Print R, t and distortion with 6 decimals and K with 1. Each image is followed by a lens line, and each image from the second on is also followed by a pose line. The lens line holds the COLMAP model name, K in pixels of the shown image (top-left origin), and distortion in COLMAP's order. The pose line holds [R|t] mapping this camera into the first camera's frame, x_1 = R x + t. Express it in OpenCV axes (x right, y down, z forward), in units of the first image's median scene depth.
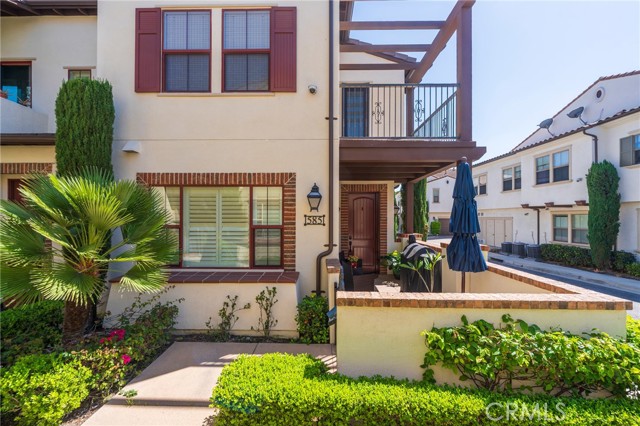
lens RADIAL K [[259.4, 0, 318.0], [0, 259.4, 216.3], [0, 0, 1]] dist [0.004332, -0.001870]
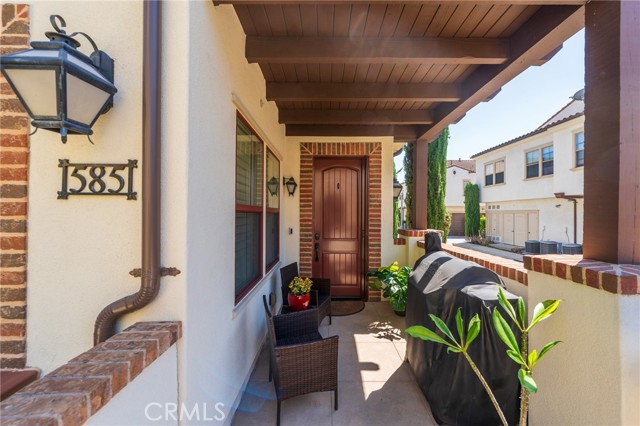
lens RADIAL K [[259.4, 0, 323.3], [0, 259.4, 212.1], [0, 0, 1]] dist [0.004332, -0.001870]
pose [[0.999892, 0.001832, 0.014610, 0.128634], [-0.001800, 0.999996, -0.002191, 0.029260], [-0.014614, 0.002165, 0.999891, 0.424652]]
